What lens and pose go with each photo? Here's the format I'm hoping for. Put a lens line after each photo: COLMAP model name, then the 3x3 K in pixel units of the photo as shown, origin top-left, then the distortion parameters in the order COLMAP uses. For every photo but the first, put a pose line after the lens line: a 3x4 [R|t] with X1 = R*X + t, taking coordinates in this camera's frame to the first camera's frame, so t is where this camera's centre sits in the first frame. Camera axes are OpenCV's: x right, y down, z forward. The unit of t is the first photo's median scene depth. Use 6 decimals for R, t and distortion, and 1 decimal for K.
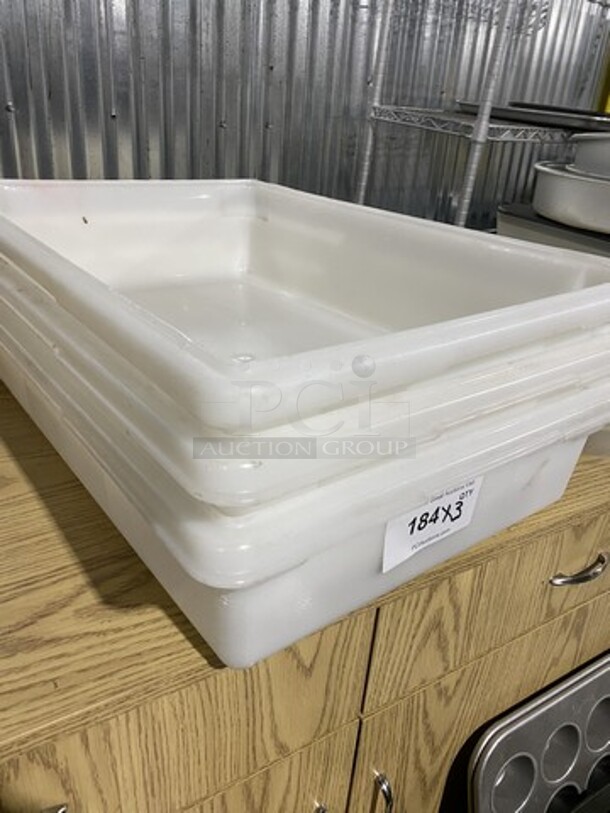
lens RADIAL K [[601.1, 0, 305.0], [0, 601.1, 406.5], [0, 0, 1]] dist [0.010680, -0.001066]
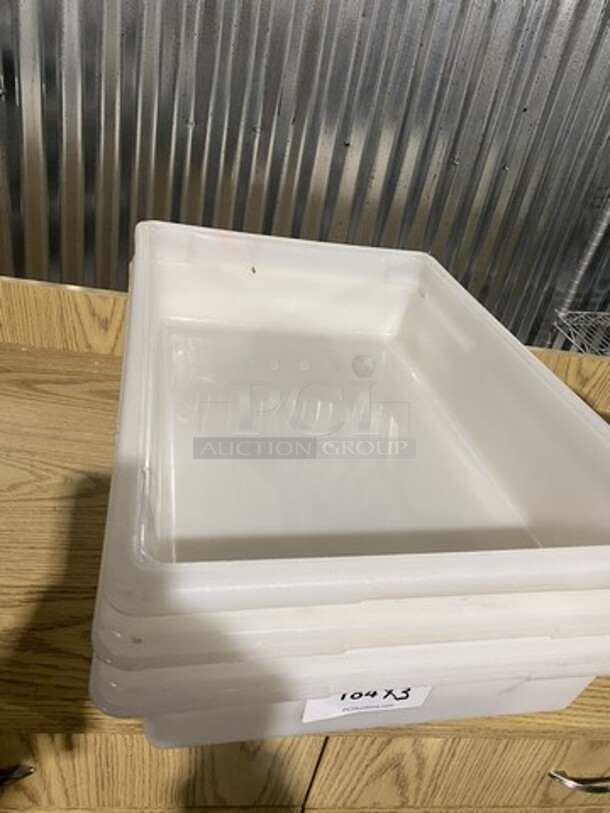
lens RADIAL K [[601.1, 0, 305.0], [0, 601.1, 406.5], [0, 0, 1]] dist [0.010680, -0.001066]
pose [[0.895251, 0.303554, -0.326161, 0.240336], [-0.288712, 0.952764, 0.094266, -0.287431], [0.339369, 0.009775, 0.940602, -0.032340]]
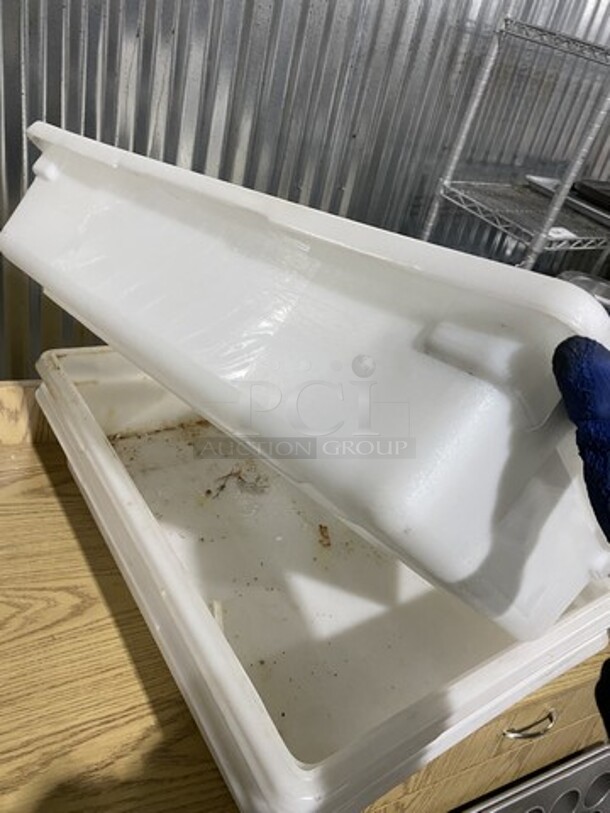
lens RADIAL K [[601.1, 0, 305.0], [0, 601.1, 406.5], [0, 0, 1]] dist [0.010680, -0.001066]
pose [[0.984972, 0.170593, -0.026970, -0.087474], [-0.167795, 0.982188, 0.084571, -0.488064], [0.040916, -0.078775, 0.996052, -0.232256]]
